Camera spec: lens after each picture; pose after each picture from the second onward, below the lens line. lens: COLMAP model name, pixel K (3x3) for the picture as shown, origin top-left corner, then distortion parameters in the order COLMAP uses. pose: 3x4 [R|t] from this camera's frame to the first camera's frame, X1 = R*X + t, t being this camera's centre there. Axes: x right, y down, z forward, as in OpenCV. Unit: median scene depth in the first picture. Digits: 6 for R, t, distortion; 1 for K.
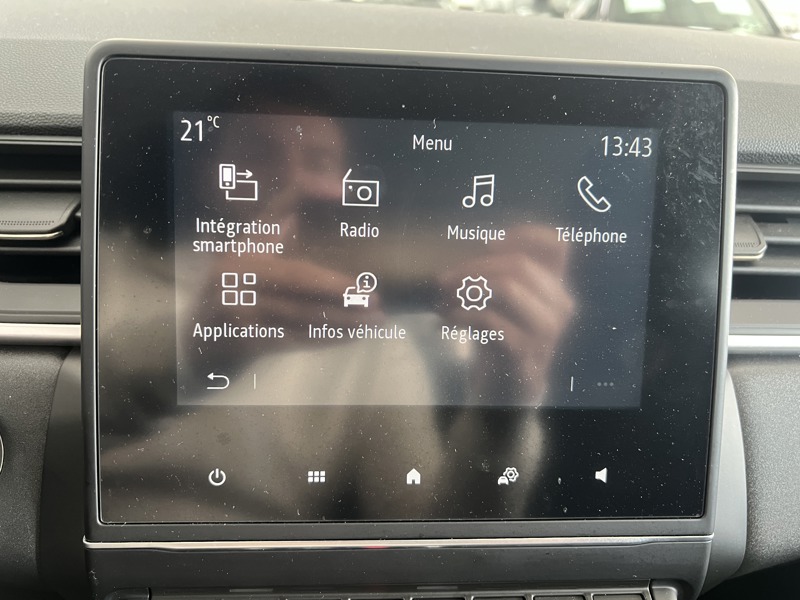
lens RADIAL K [[601.3, 0, 400.0], [0, 601.3, 295.8], [0, 0, 1]] dist [-0.006585, -0.004468]
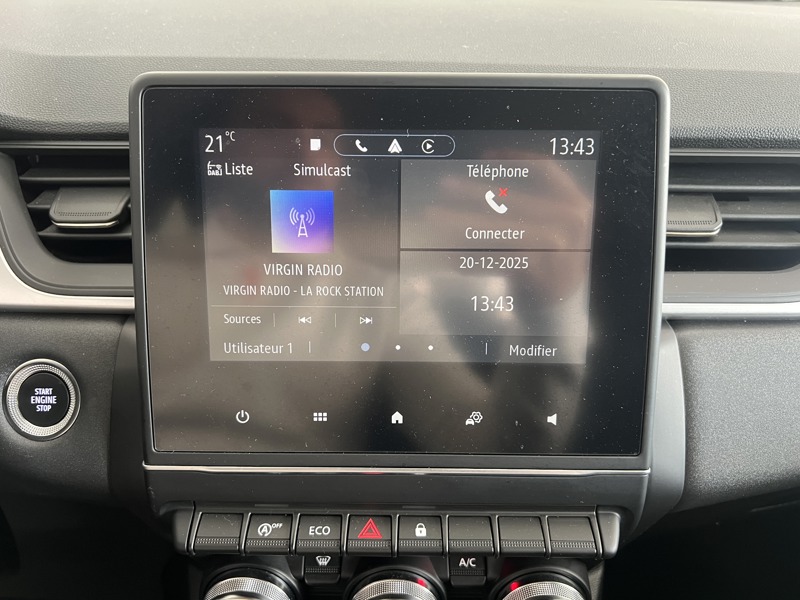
lens RADIAL K [[605.5, 0, 400.0], [0, 605.5, 300.0], [0, 0, 1]] dist [0.062709, -0.170601]
pose [[0.997125, -0.003086, -0.075709, 0.121839], [0.008422, 0.997493, 0.070260, -0.031181], [0.075303, -0.070695, 0.994652, -0.231281]]
